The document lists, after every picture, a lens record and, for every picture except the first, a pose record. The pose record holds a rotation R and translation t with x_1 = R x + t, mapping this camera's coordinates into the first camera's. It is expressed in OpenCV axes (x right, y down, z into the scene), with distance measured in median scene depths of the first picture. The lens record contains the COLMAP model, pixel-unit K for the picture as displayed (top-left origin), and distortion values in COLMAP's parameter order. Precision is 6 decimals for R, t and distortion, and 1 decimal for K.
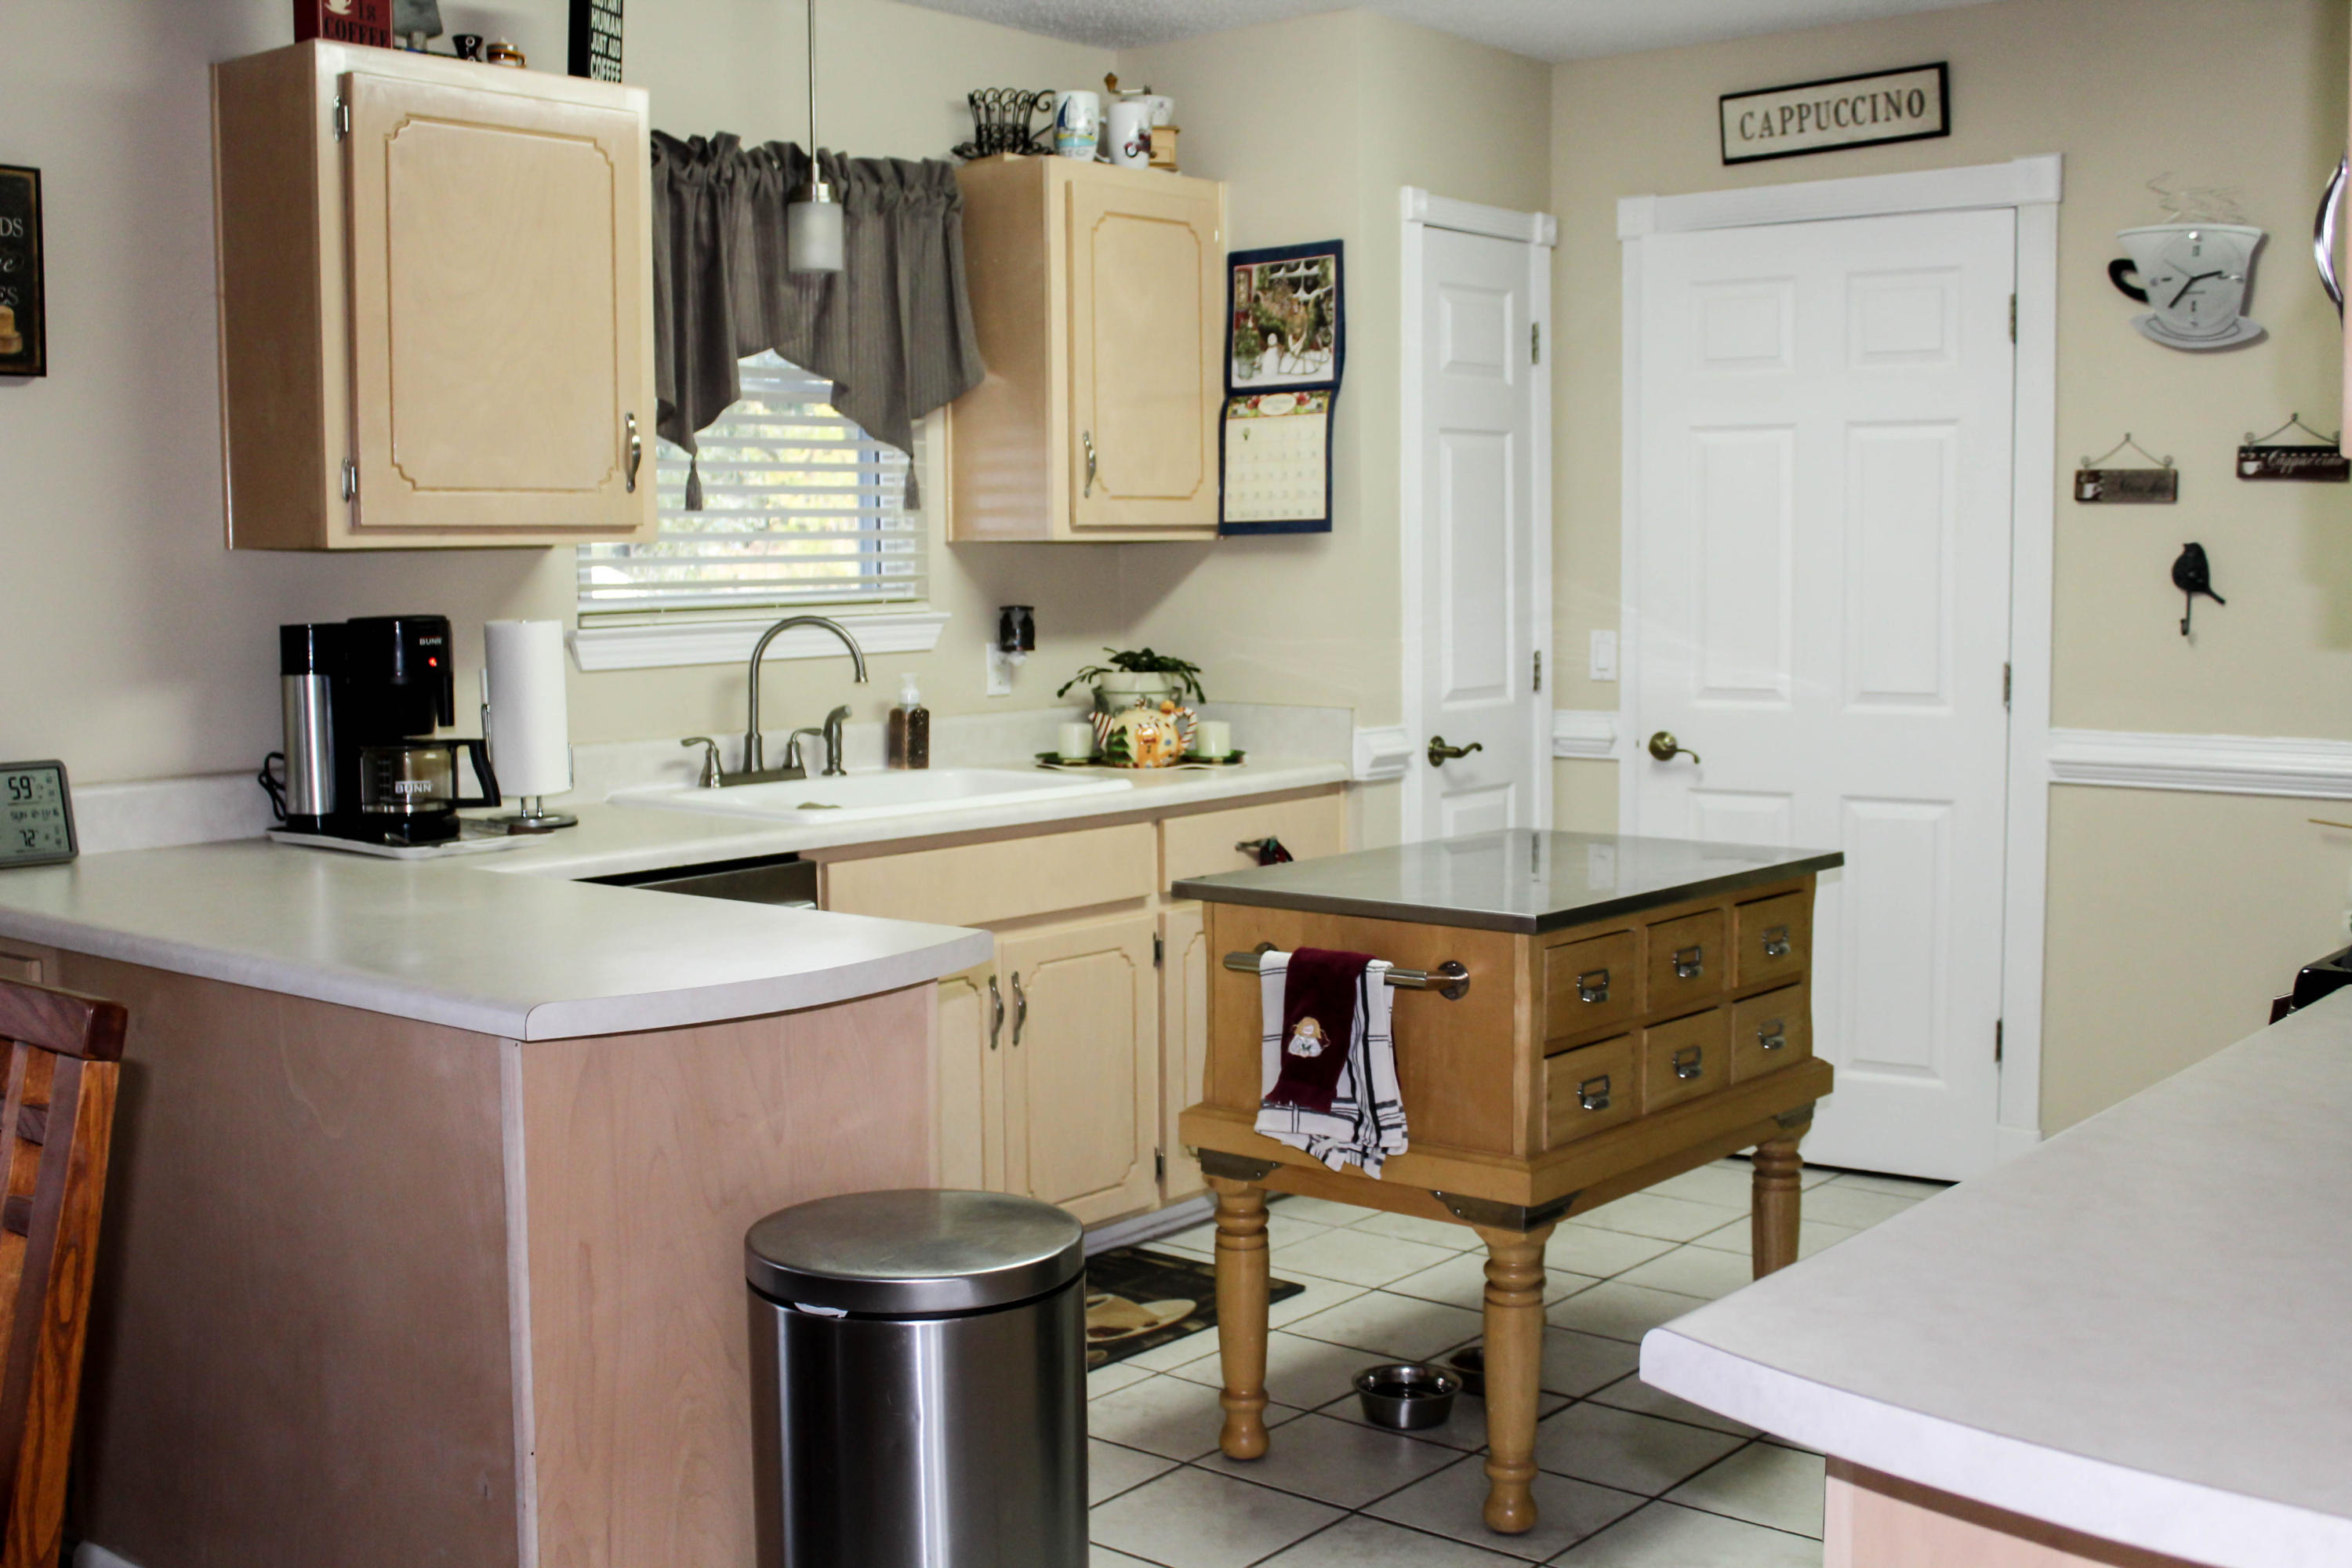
lens RADIAL K [[2584.6, 0, 1176.0], [0, 2584.6, 784.0], [0, 0, 1]] dist [-0.085733, -0.000020]
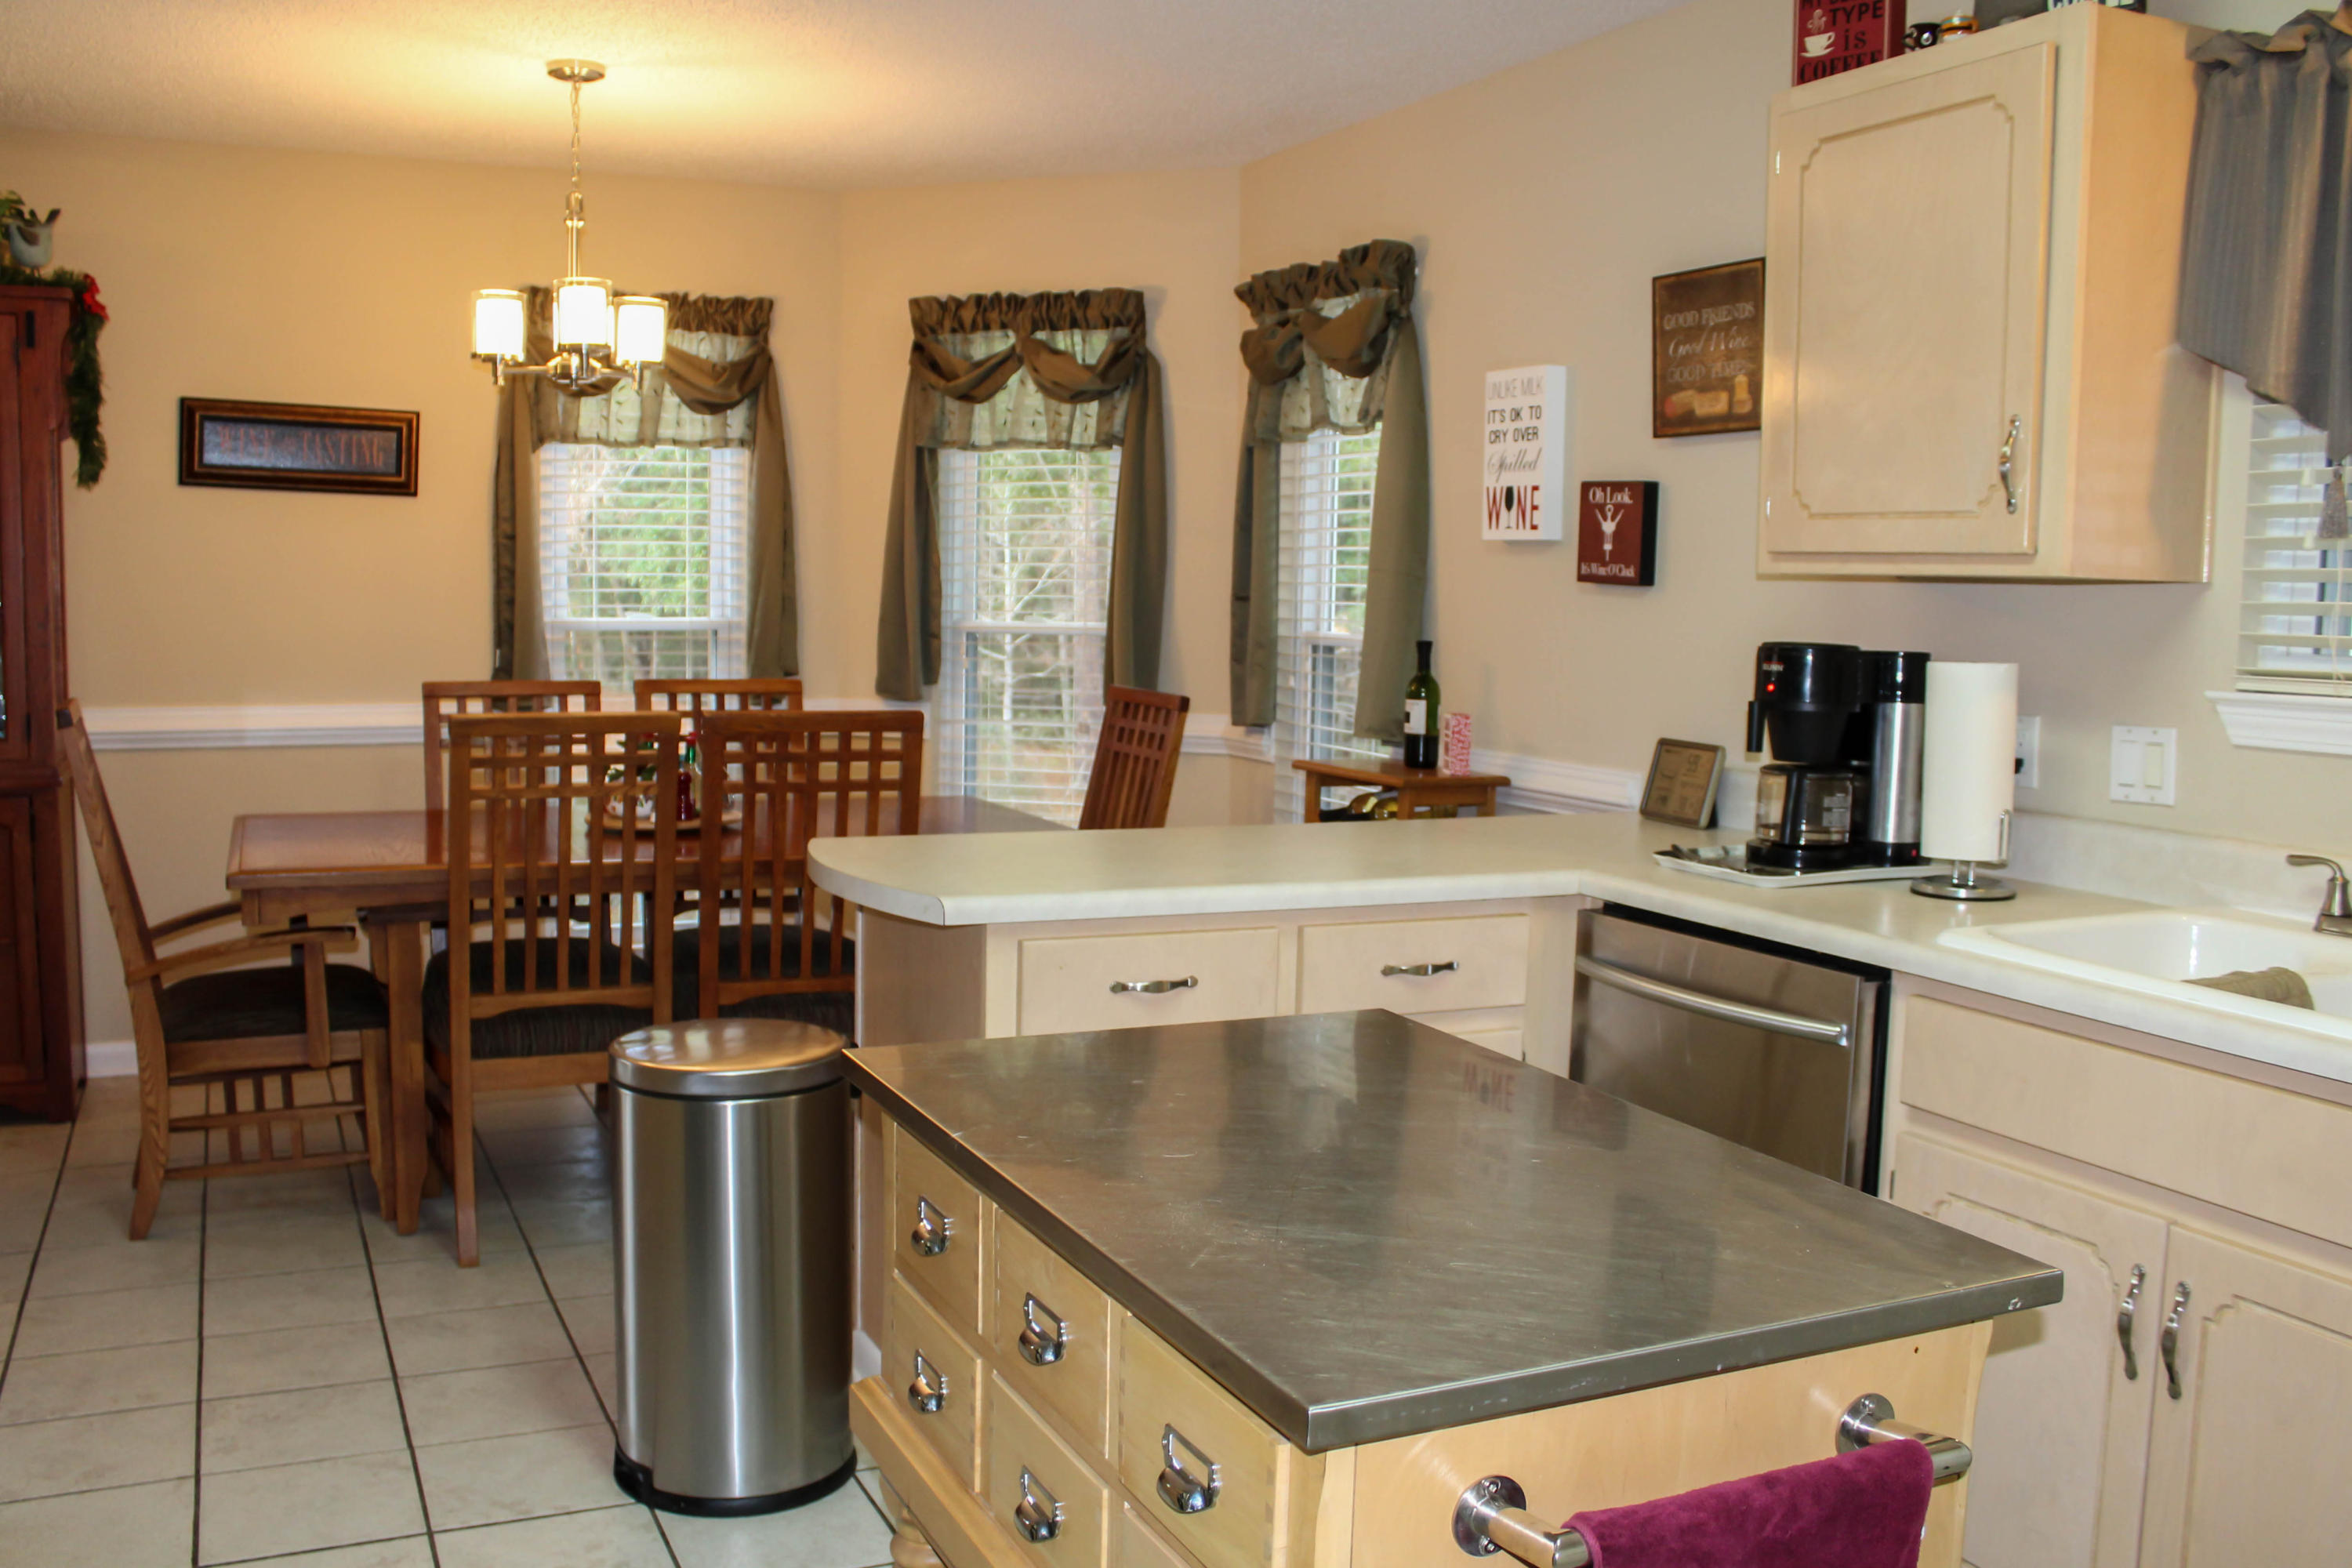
lens RADIAL K [[1956.3, 0, 1122.2], [0, 1956.3, 791.5], [0, 0, 1]] dist [-0.159693, 0.154549]
pose [[-0.431129, 0.100740, -0.896649, 0.484076], [-0.093788, 0.983361, 0.155578, -0.098978], [0.897403, 0.151169, -0.414507, 1.063196]]
